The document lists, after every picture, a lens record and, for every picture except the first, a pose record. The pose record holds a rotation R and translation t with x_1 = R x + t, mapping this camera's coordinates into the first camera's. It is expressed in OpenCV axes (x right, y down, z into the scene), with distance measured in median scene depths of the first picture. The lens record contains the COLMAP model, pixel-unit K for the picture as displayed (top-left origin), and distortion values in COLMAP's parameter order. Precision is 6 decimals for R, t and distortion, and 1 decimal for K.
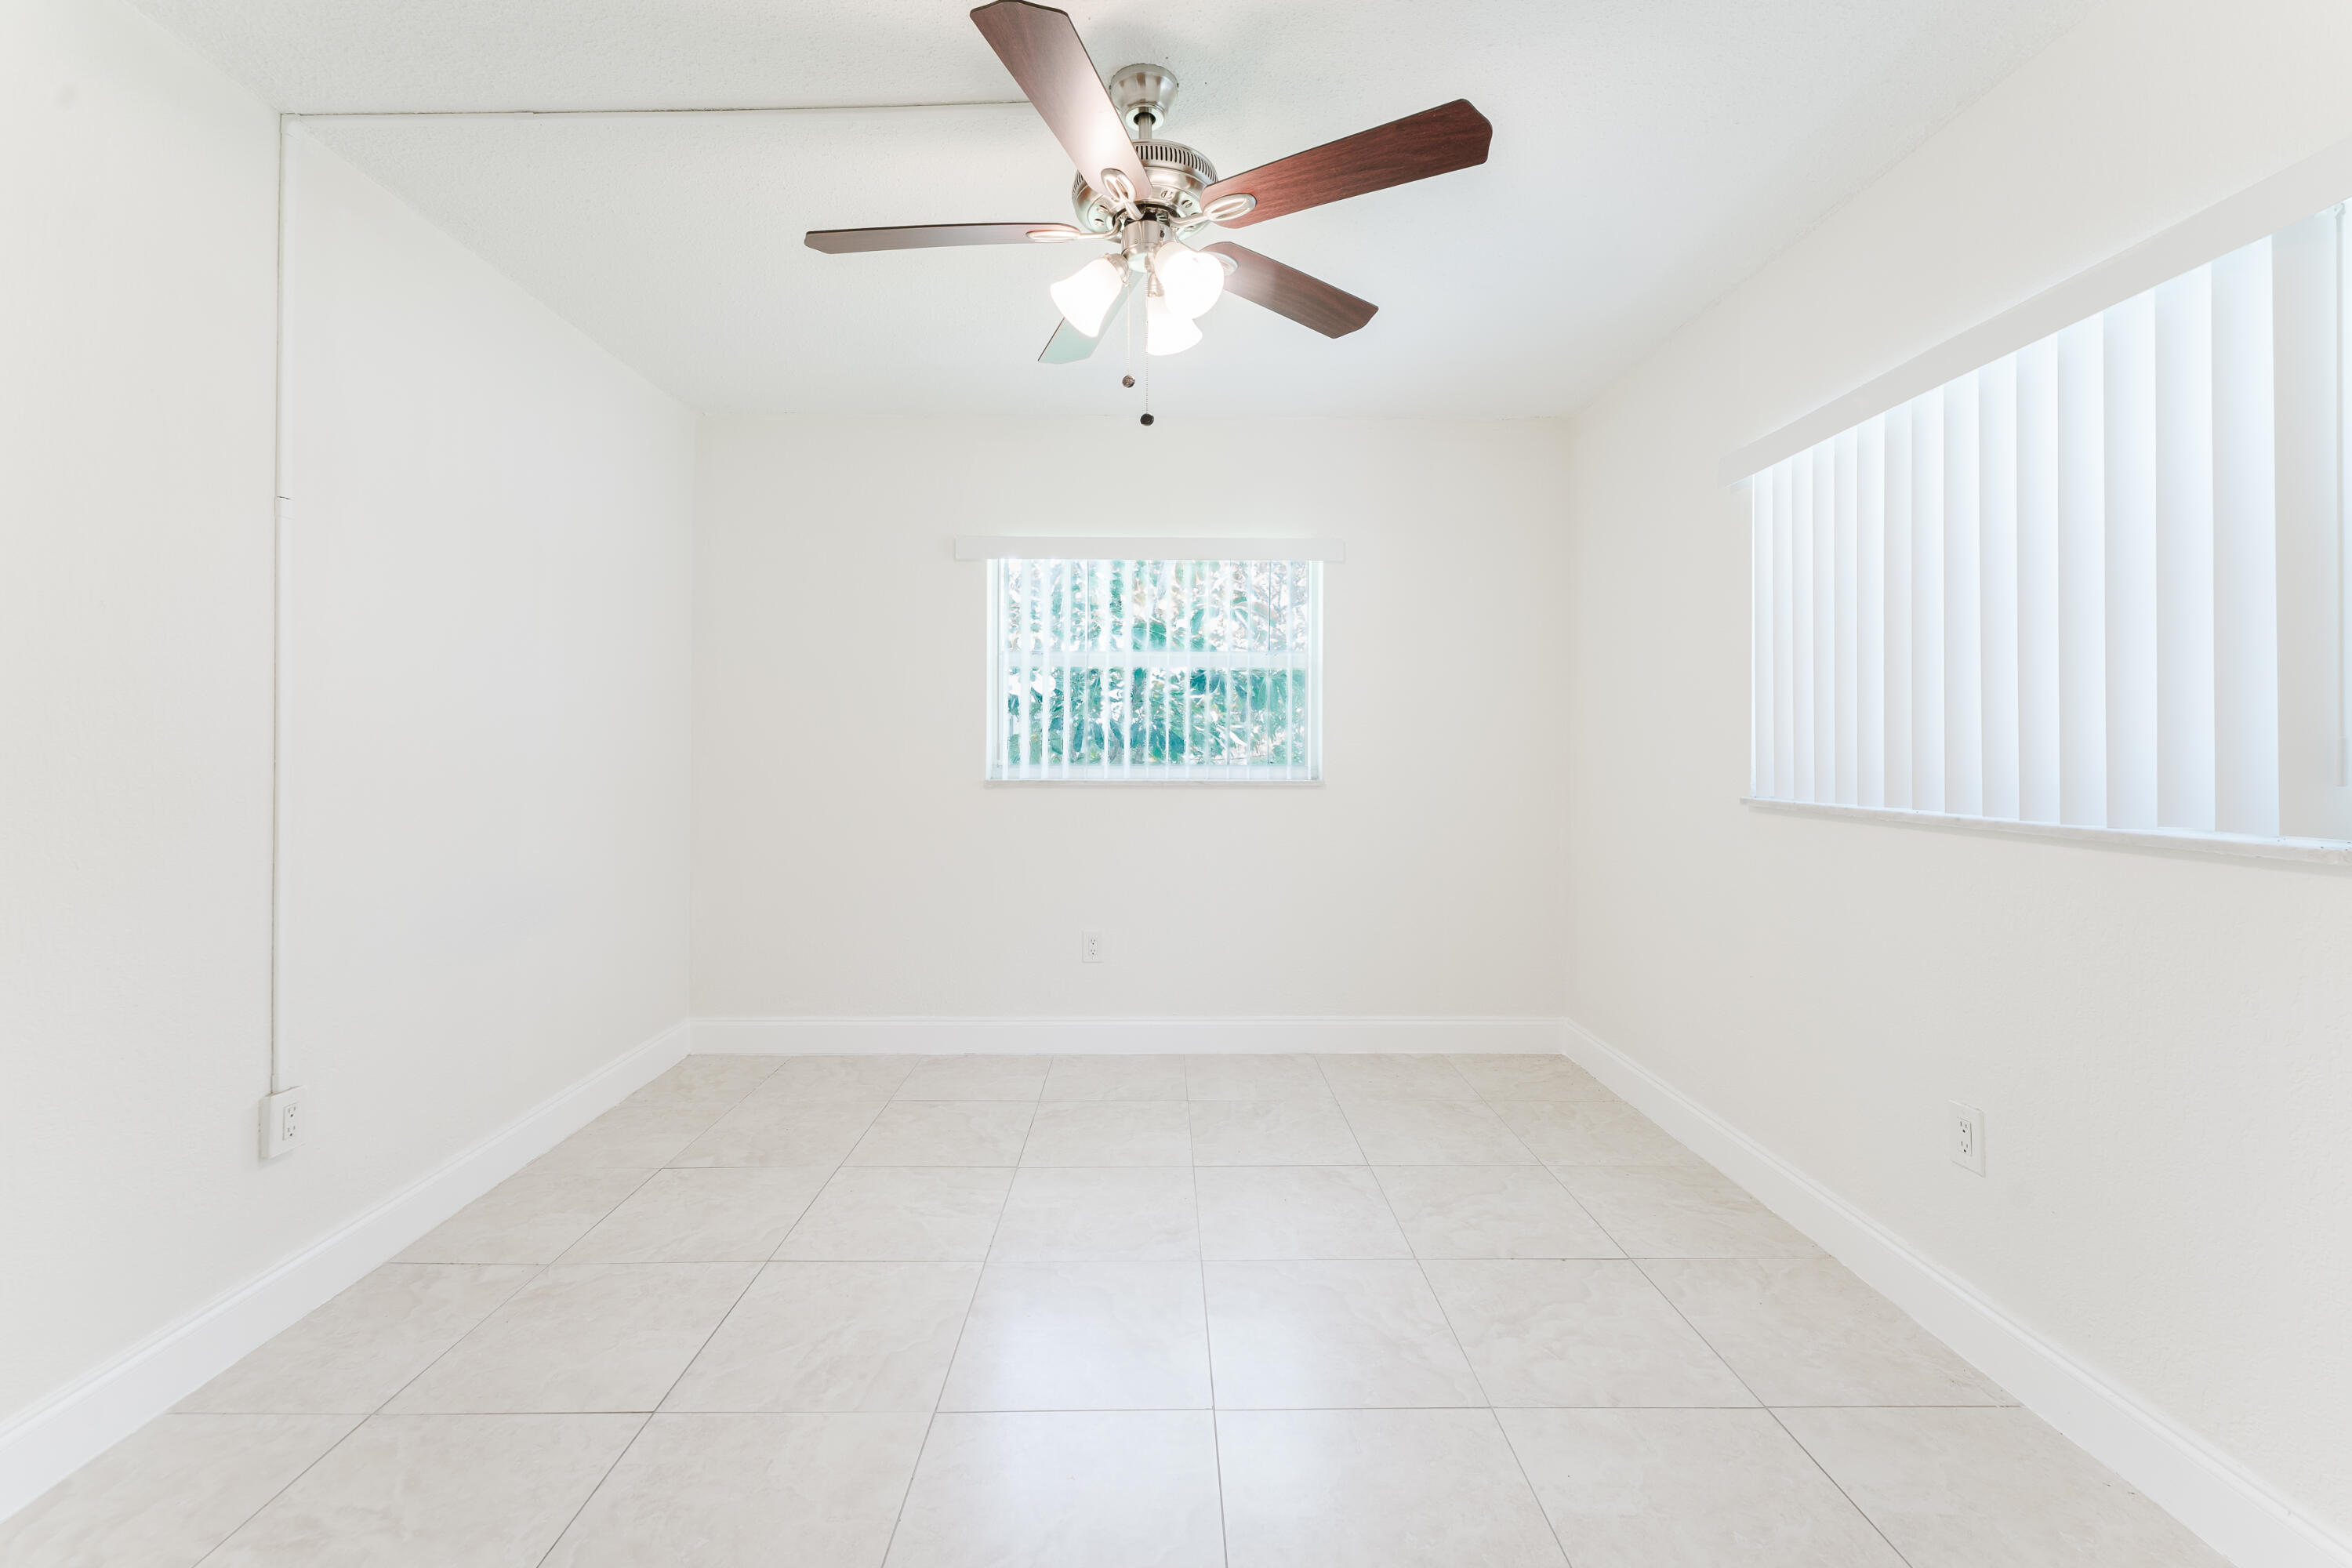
lens RADIAL K [[954.2, 0, 1141.9], [0, 954.2, 741.6], [0, 0, 1]] dist [0.001176, -0.001500]
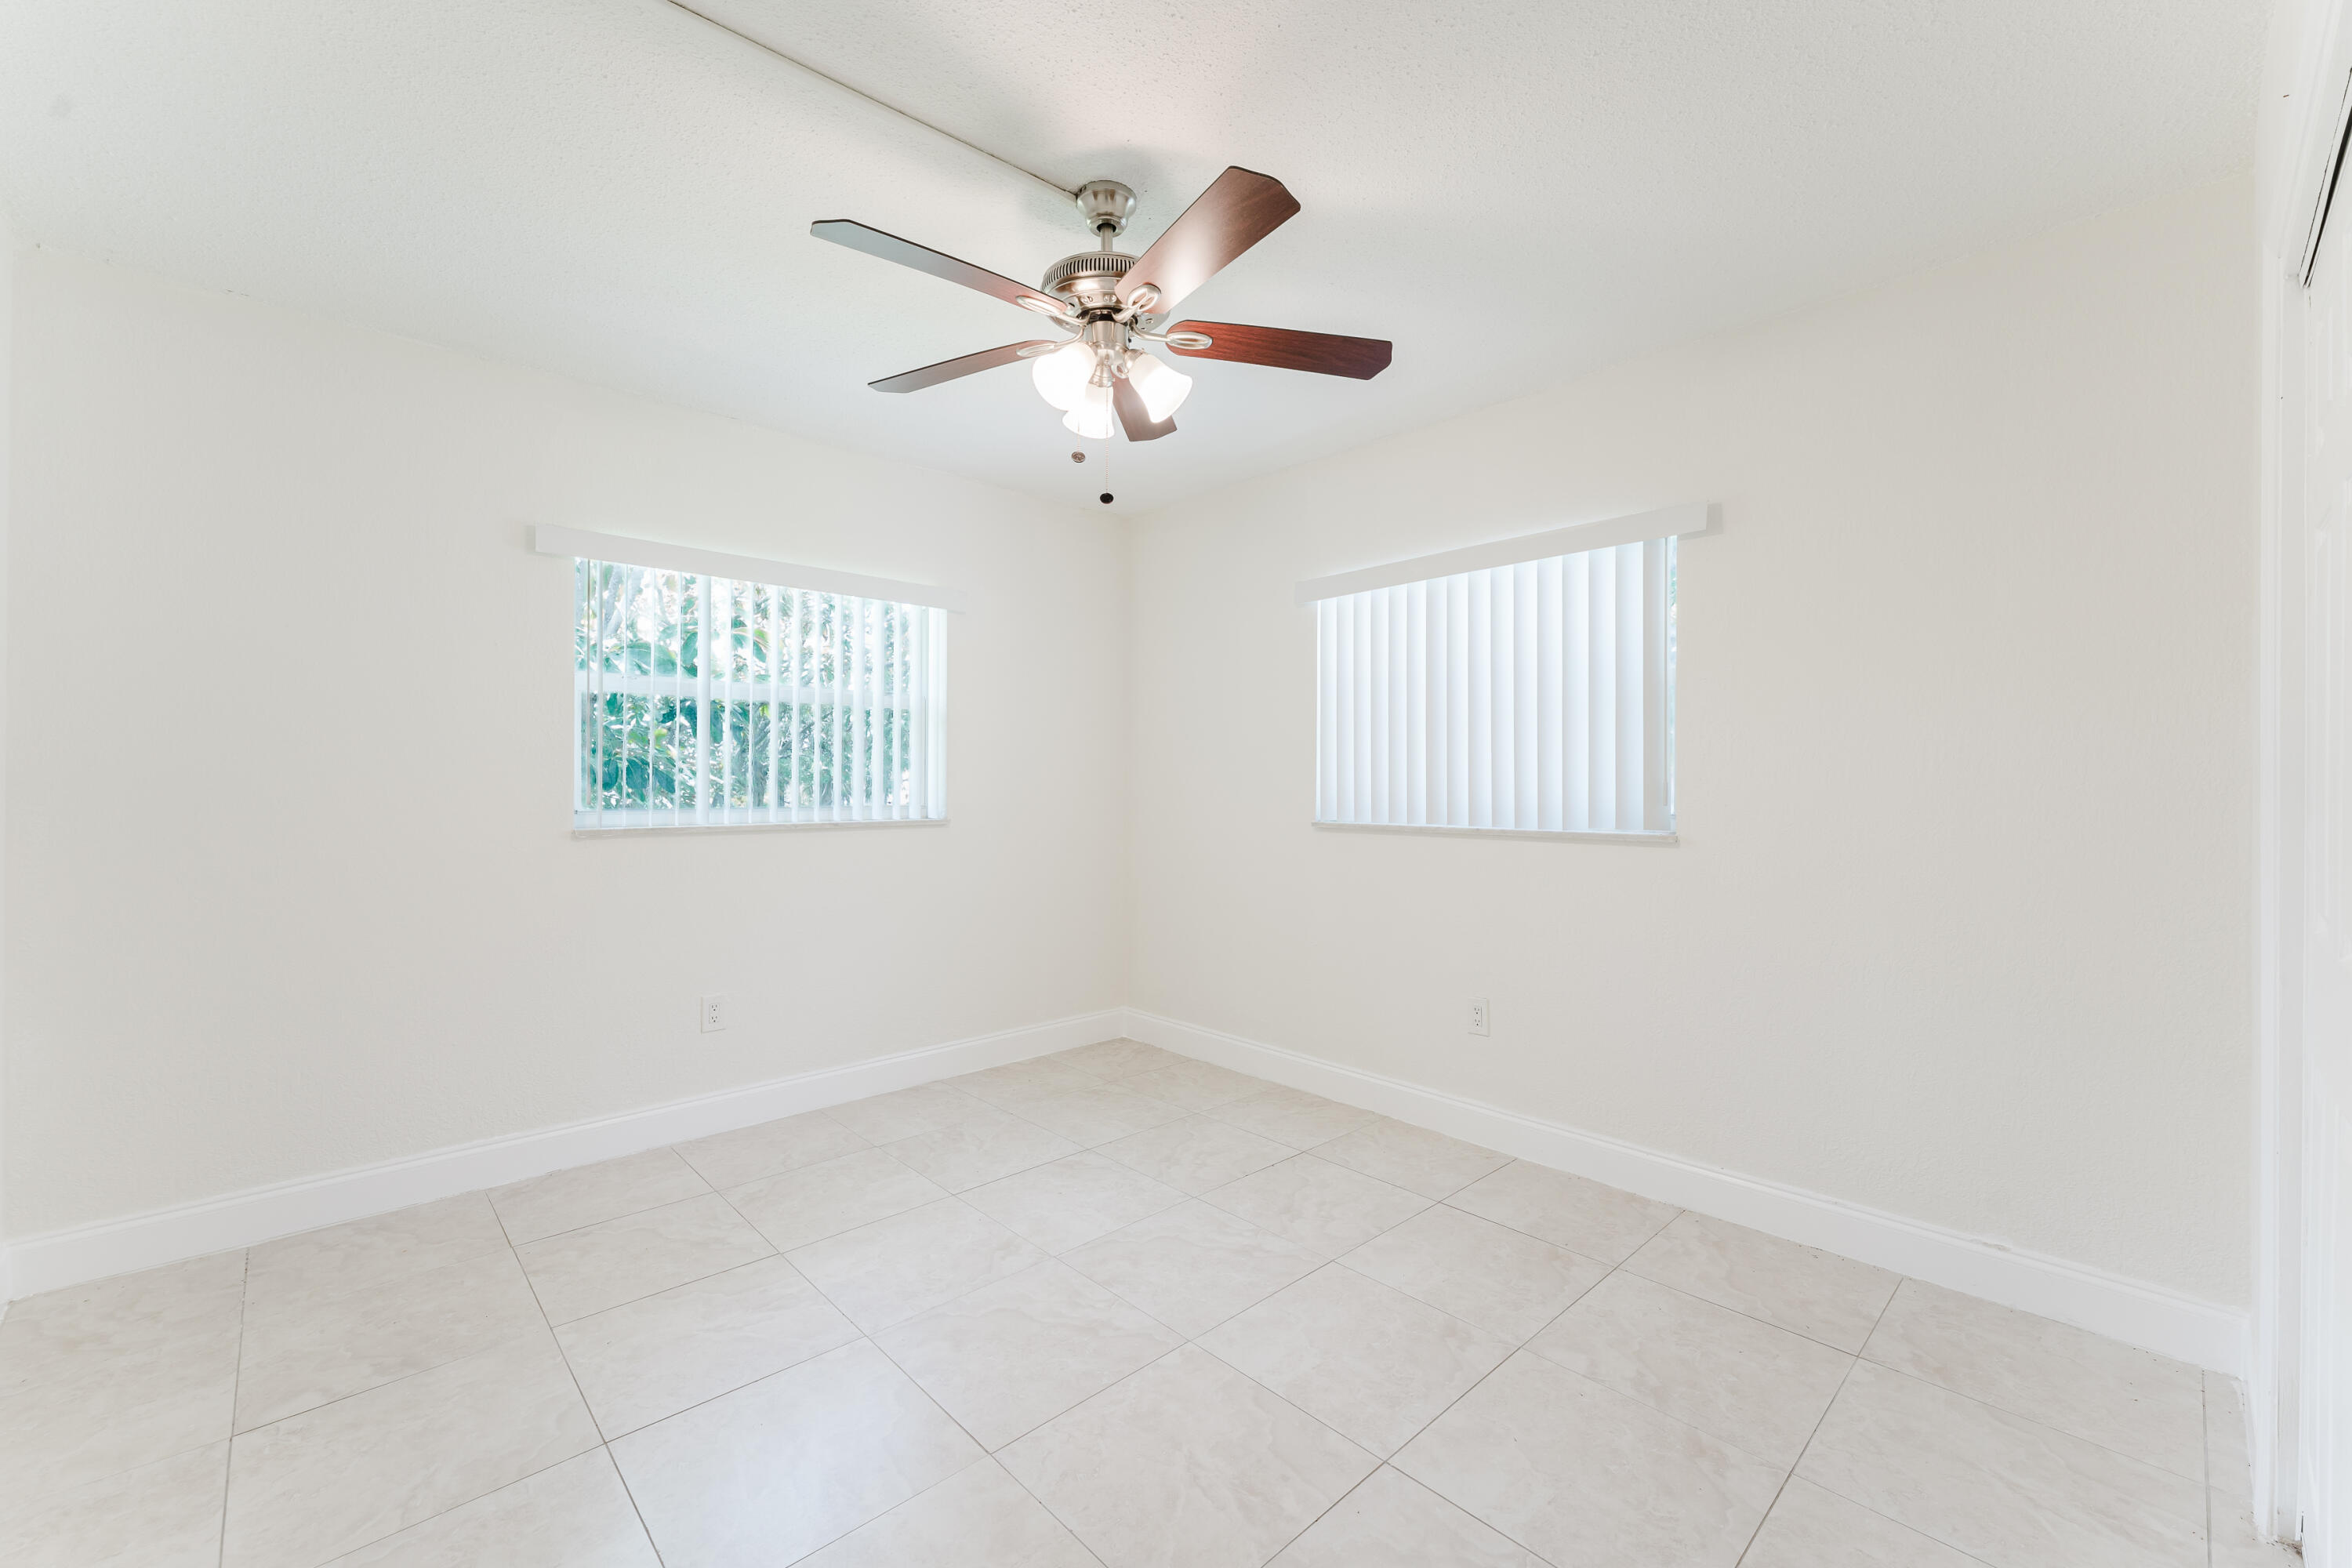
lens RADIAL K [[954.2, 0, 1160.3], [0, 954.2, 776.6], [0, 0, 1]] dist [0.001176, -0.001500]
pose [[0.733247, 0.005256, 0.679942, -0.502457], [-0.003053, 0.999985, -0.004437, -0.003000], [-0.679956, 0.001178, 0.733252, 0.094702]]
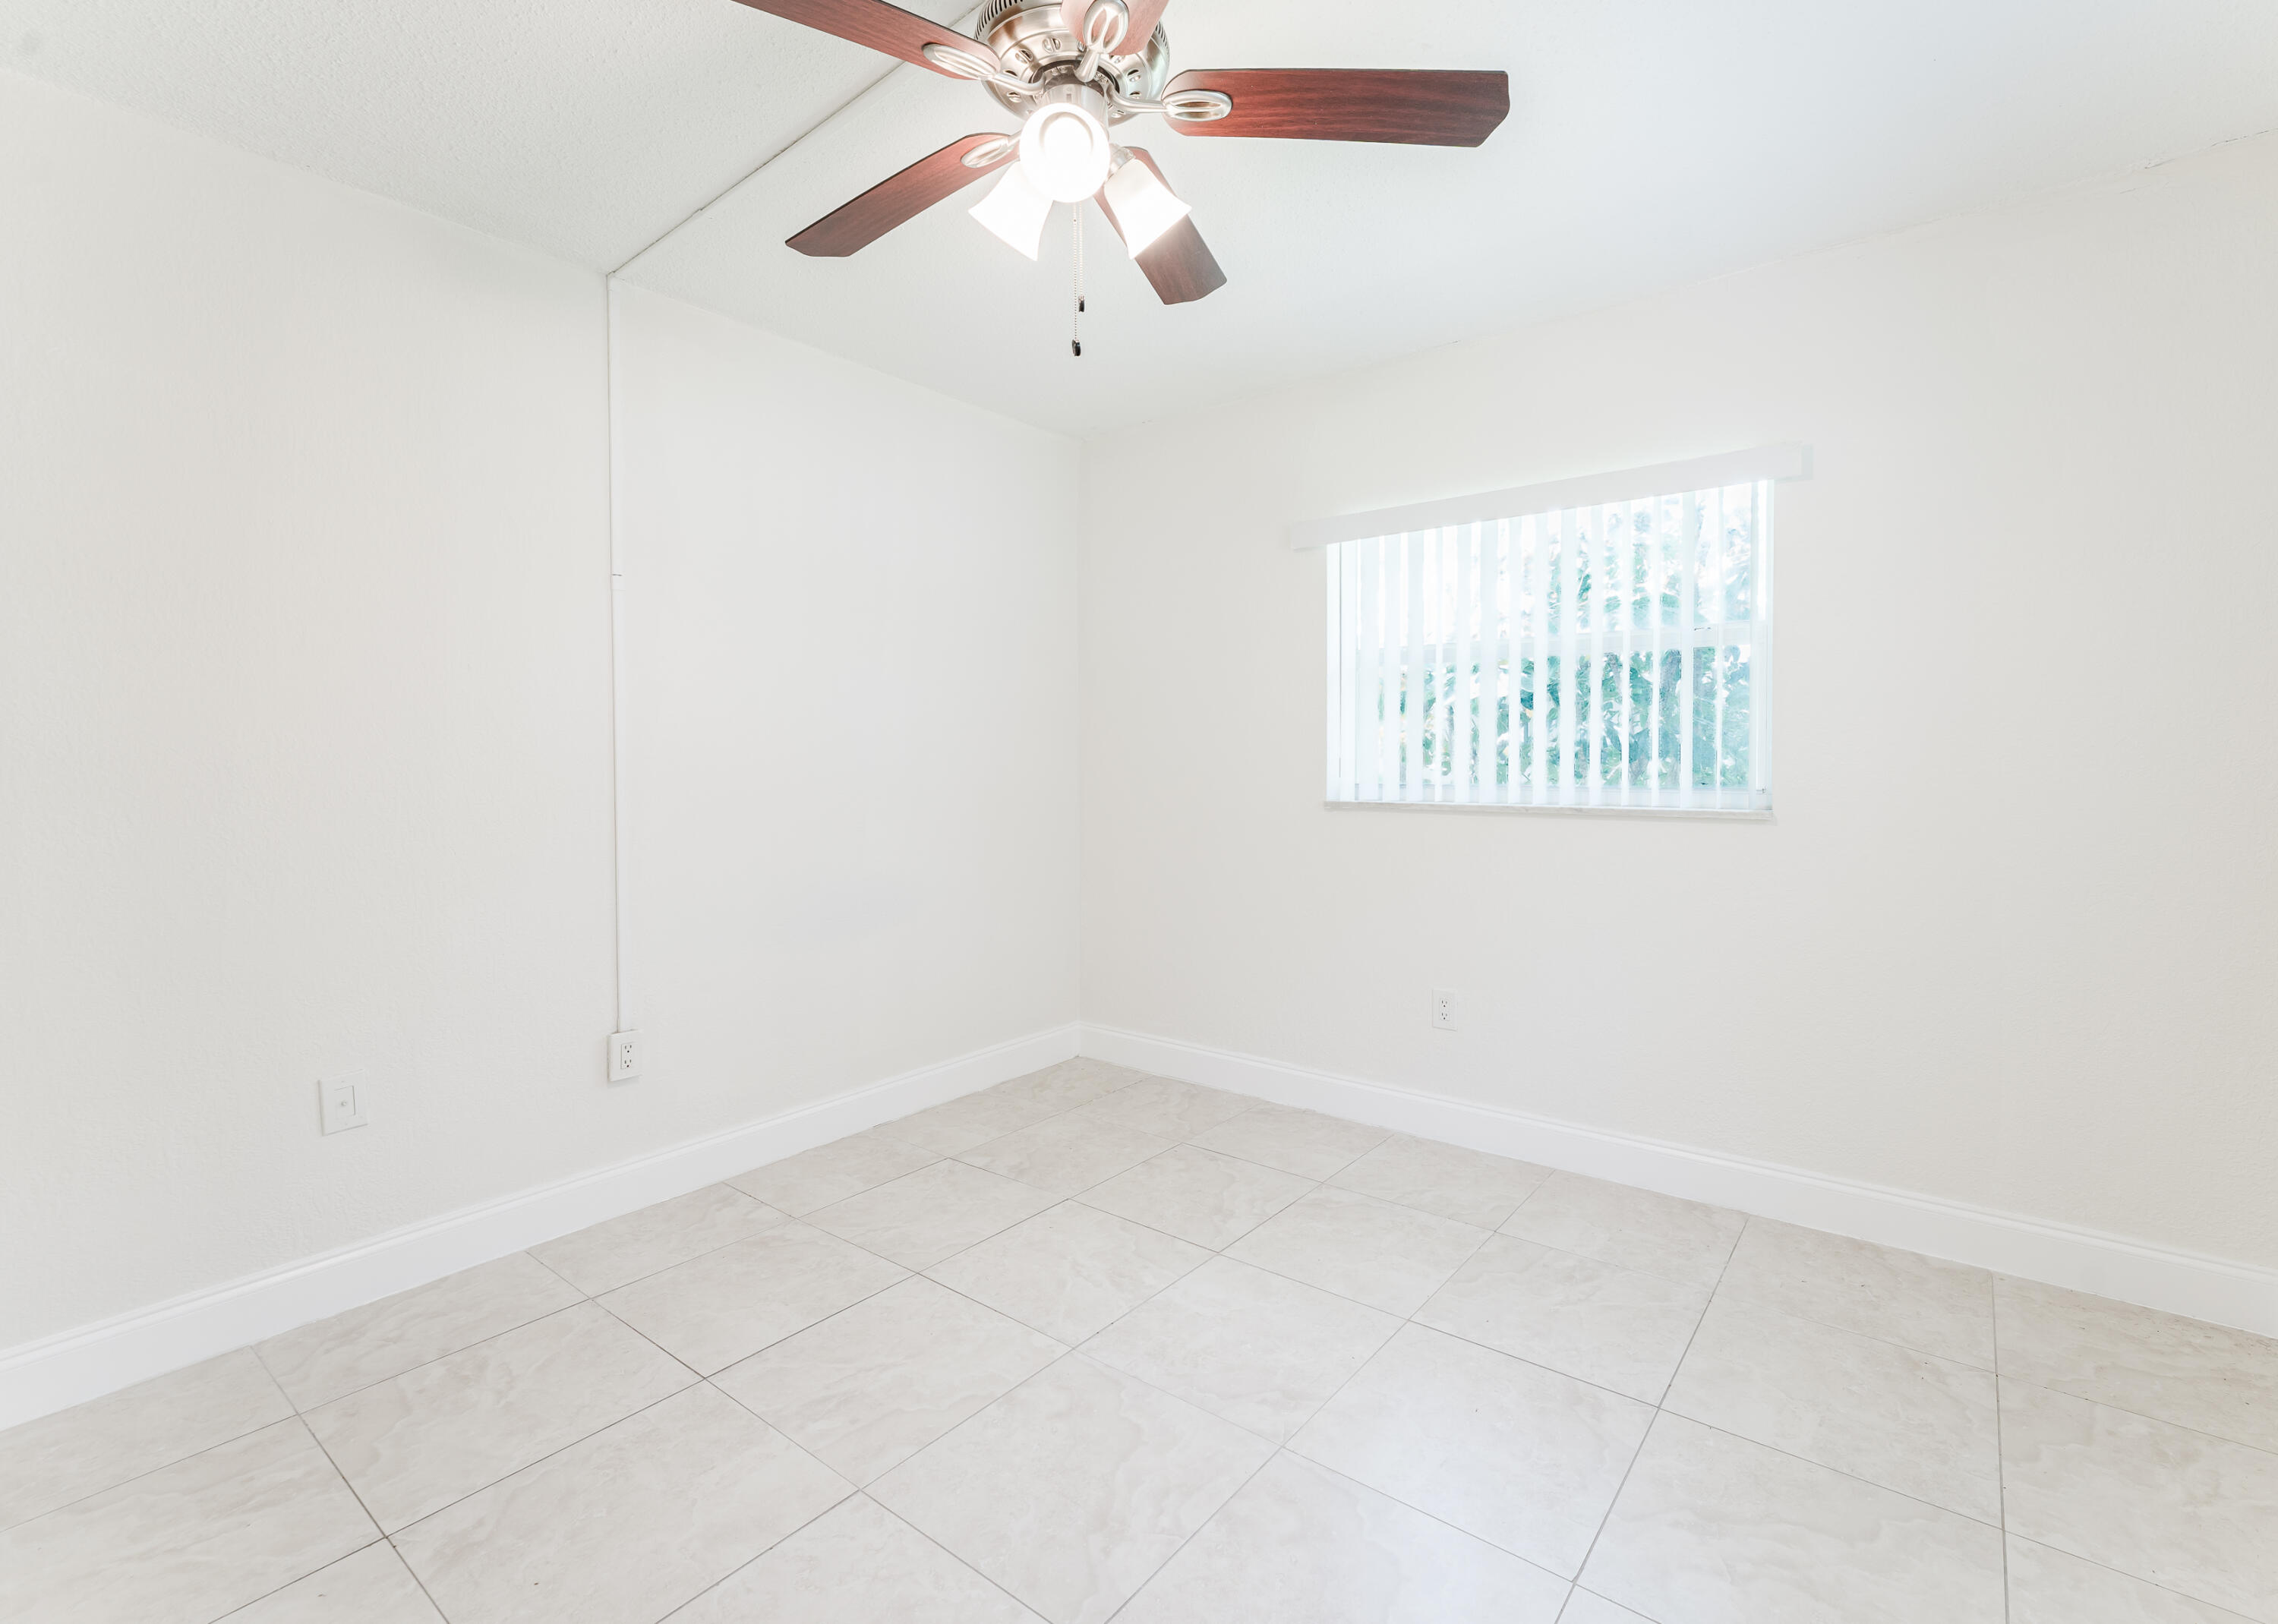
lens RADIAL K [[995.5, 0, 1185.8], [0, 995.5, 774.6], [0, 0, 1]] dist [0.001478, -0.000802]
pose [[0.800703, 0.002818, -0.599055, 0.396517], [0.009161, 0.999814, 0.016948, -0.000298], [0.598992, -0.019058, 0.800528, 0.282734]]
